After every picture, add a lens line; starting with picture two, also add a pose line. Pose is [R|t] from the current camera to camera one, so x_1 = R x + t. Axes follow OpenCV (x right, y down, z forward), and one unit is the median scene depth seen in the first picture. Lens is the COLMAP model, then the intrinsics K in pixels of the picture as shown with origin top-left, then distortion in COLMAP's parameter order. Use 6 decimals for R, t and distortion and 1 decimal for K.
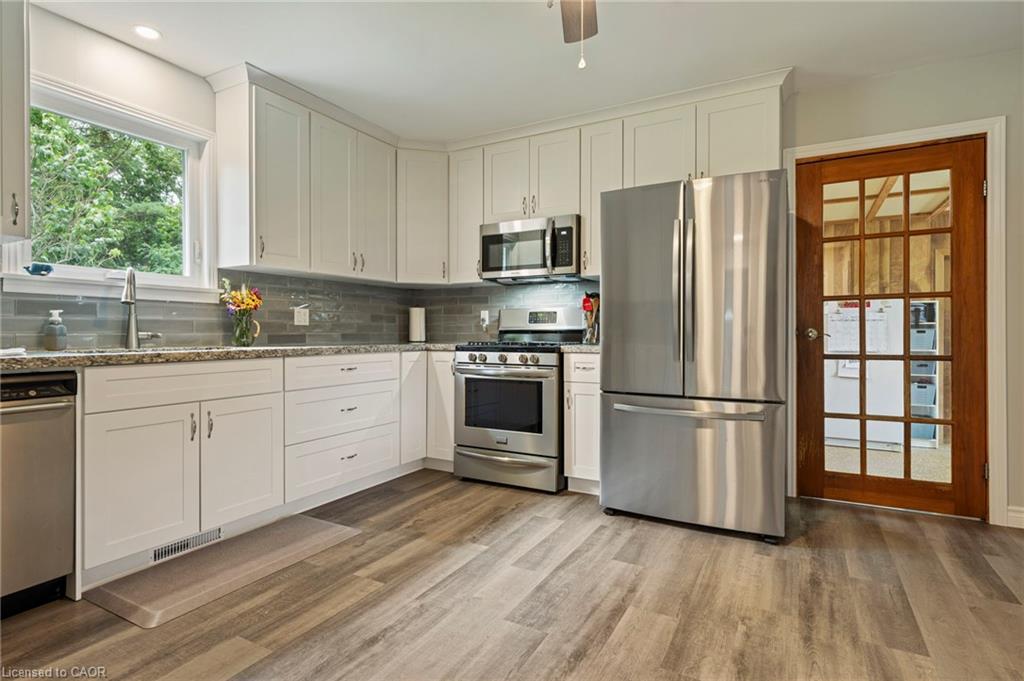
lens RADIAL K [[521.4, 0, 514.0], [0, 521.4, 336.1], [0, 0, 1]] dist [0.001146, -0.000015]
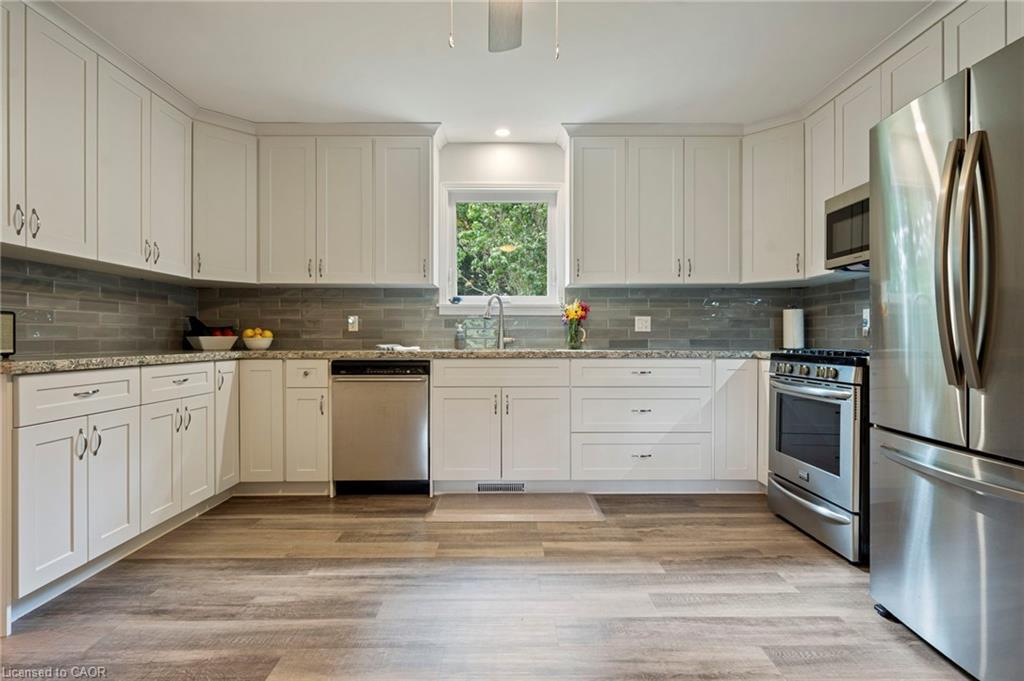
lens RADIAL K [[533.7, 0, 512.0], [0, 533.7, 340.5], [0, 0, 1]] dist [-0.000145, -0.000297]
pose [[0.488758, 0.001528, -0.872418, 0.569637], [-0.006620, 0.999976, -0.001958, 0.002412], [0.872394, 0.006733, 0.488756, 0.278819]]
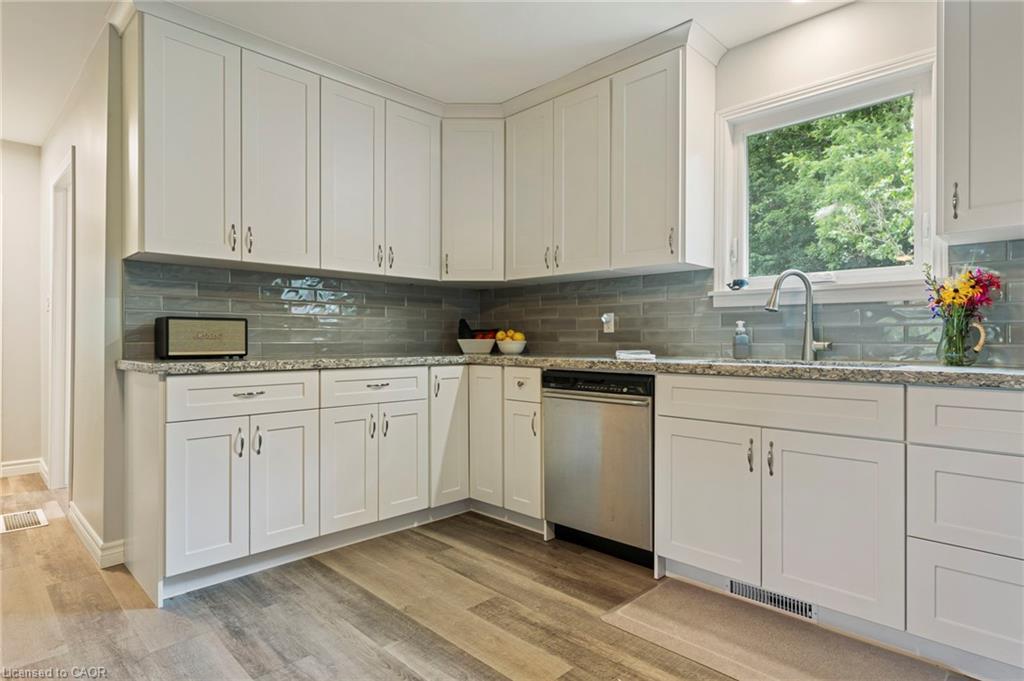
lens RADIAL K [[549.8, 0, 512.0], [0, 549.8, 340.5], [0, 0, 1]] dist [0.000820, -0.000203]
pose [[-0.274826, -0.000071, -0.961494, 0.285500], [-0.010595, 0.999940, 0.002955, -0.007263], [0.961436, 0.010999, -0.274810, 0.739943]]
